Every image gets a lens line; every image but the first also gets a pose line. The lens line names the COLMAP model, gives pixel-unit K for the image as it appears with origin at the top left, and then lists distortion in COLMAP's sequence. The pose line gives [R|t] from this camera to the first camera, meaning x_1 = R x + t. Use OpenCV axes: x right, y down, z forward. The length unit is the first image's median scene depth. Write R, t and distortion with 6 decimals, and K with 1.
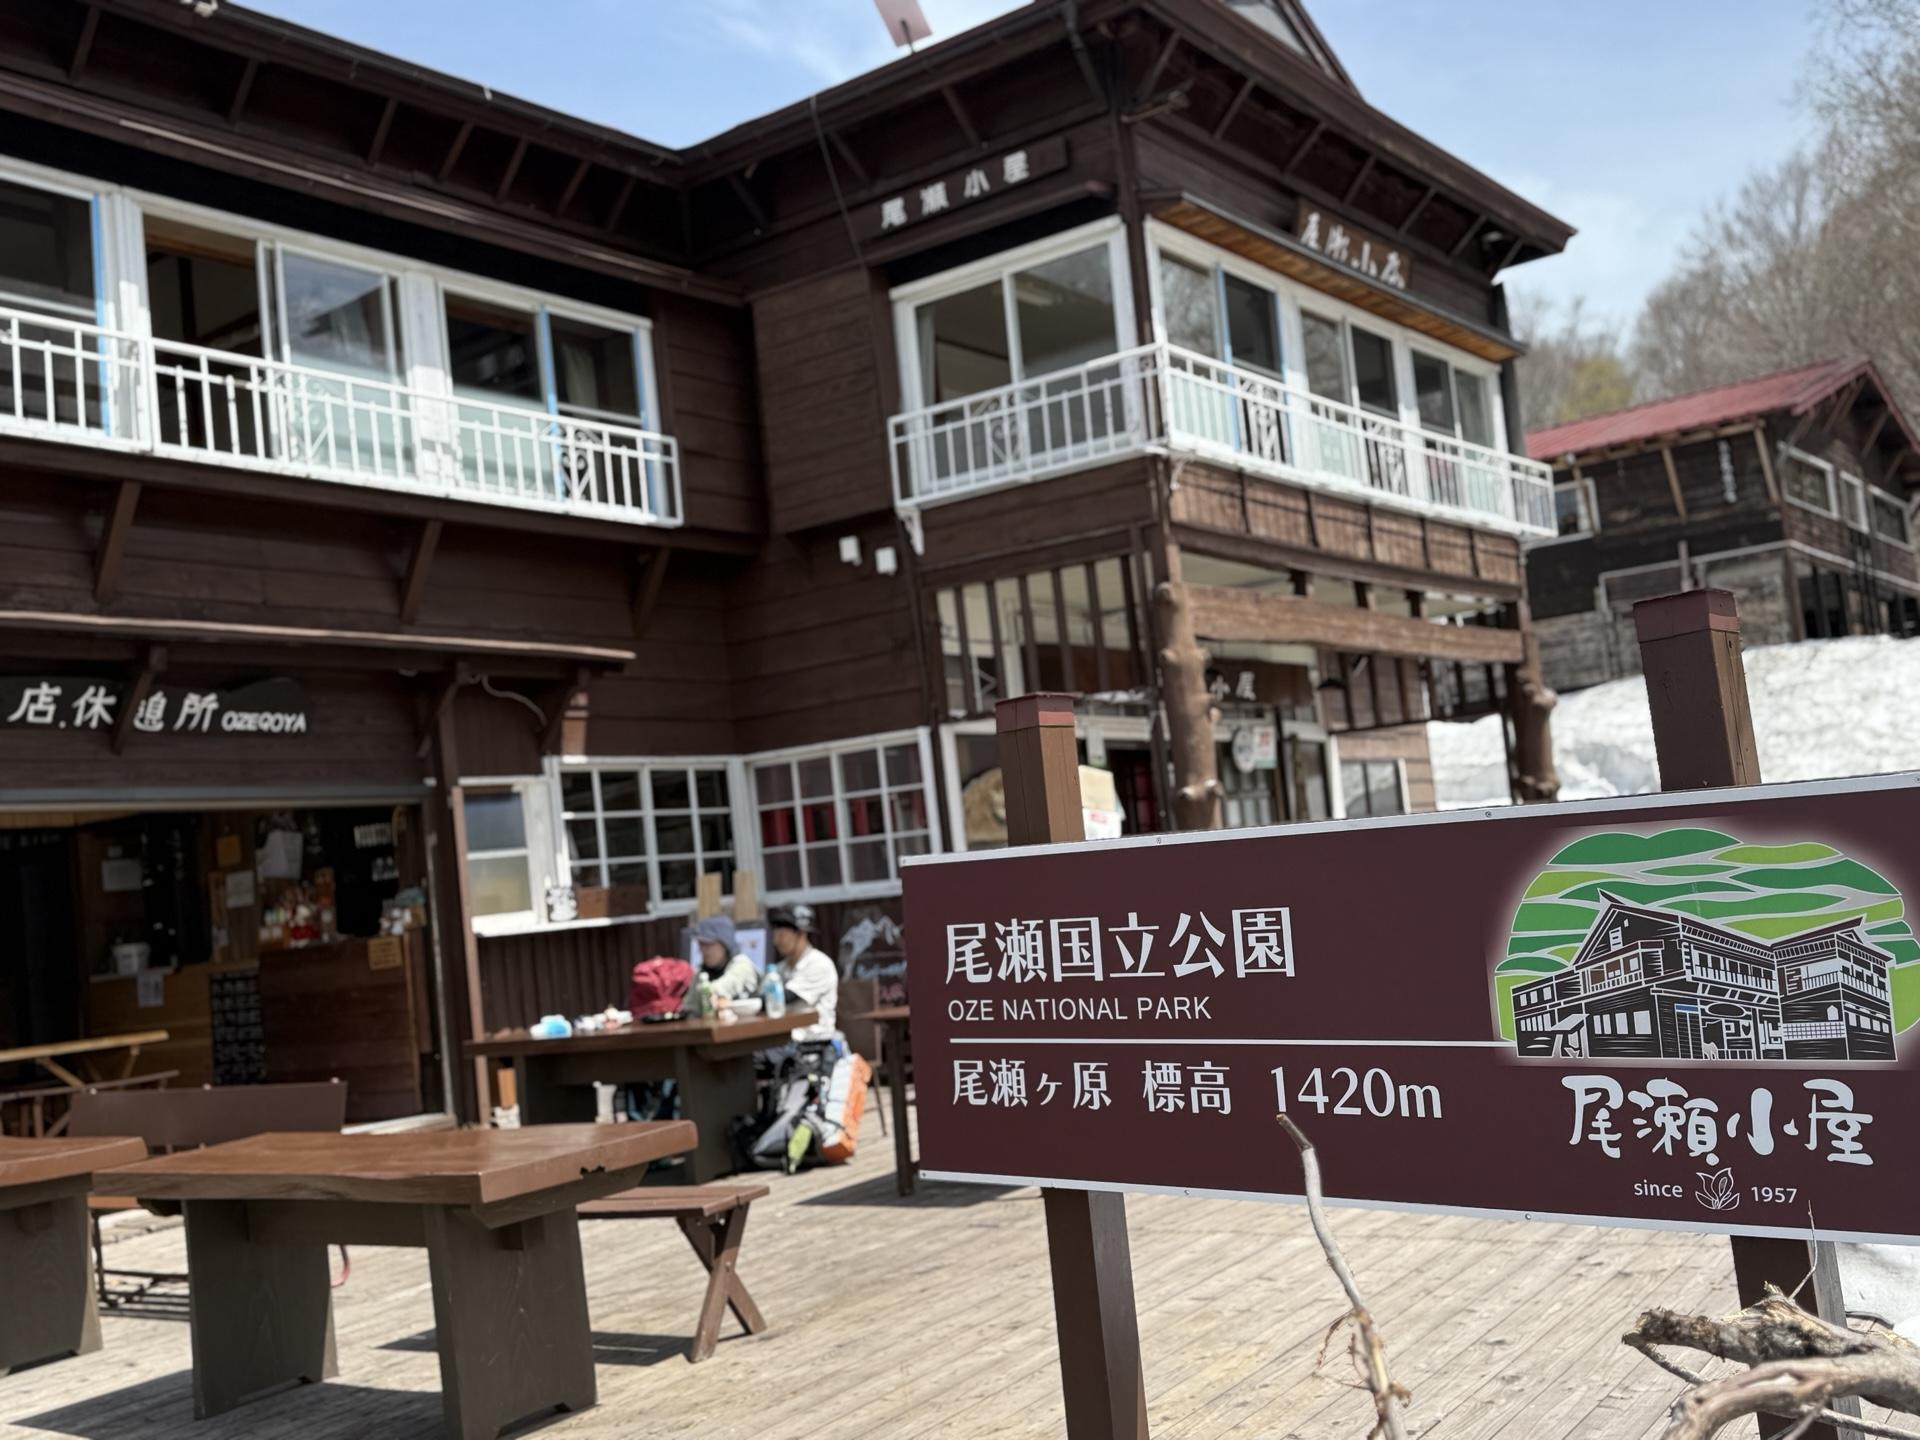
lens RADIAL K [[1876.1, 0, 960.3], [0, 1876.1, 730.4], [0, 0, 1]] dist [0.064499, 0.000000]
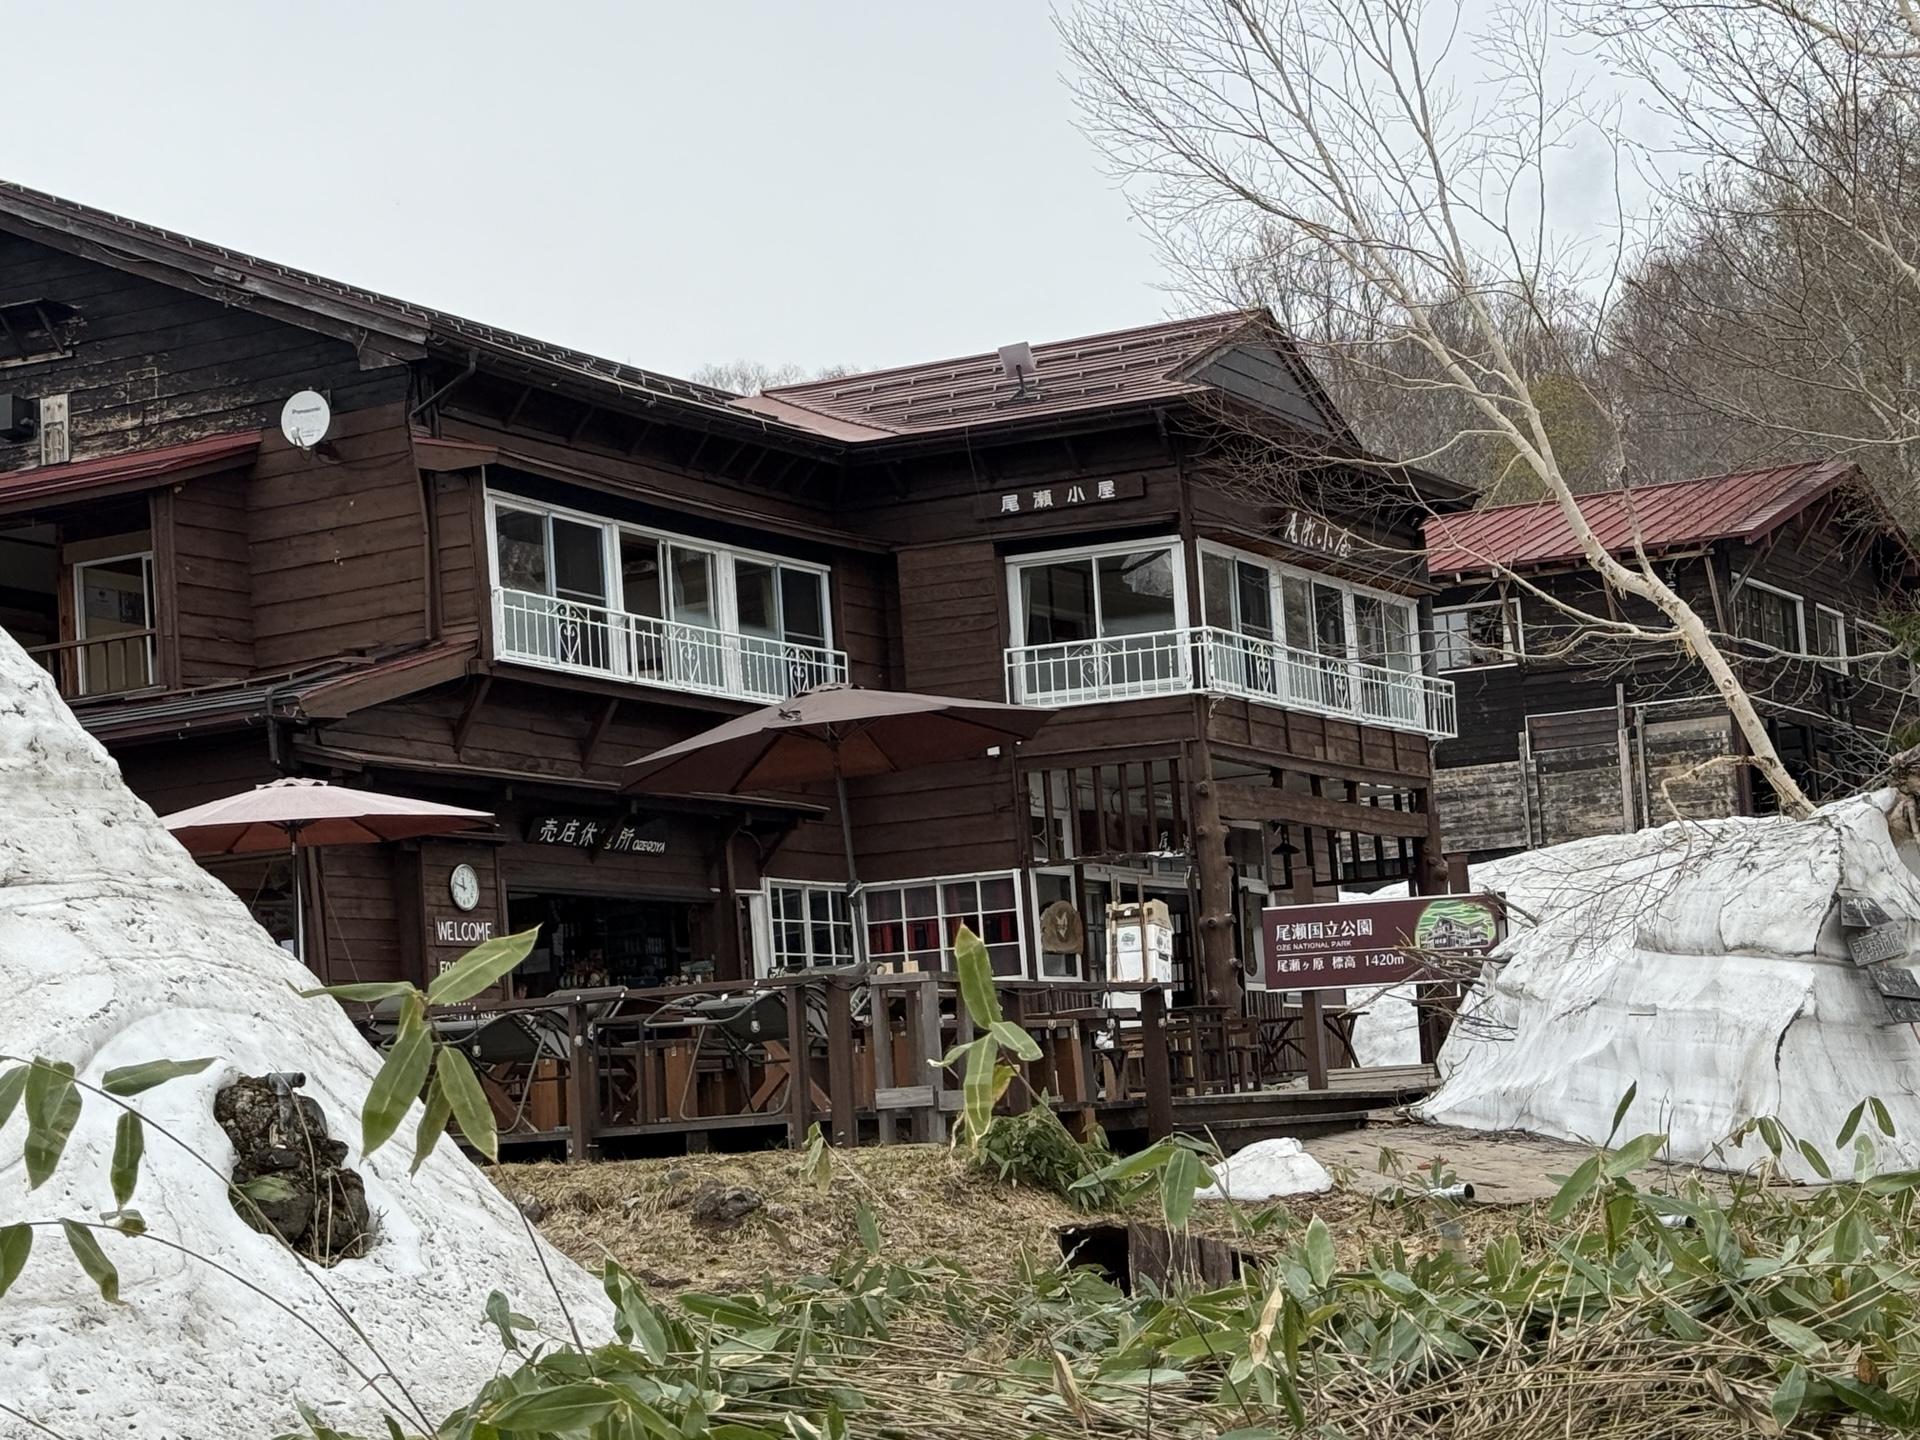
lens RADIAL K [[3628.8, 0, 958.9], [0, 3628.8, 718.0], [0, 0, 1]] dist [0.070924, 0.000000]
pose [[0.986015, 0.053533, 0.157823, -0.499094], [-0.046570, 0.997786, -0.047490, 0.017208], [-0.160016, 0.039476, 0.986325, -1.687354]]
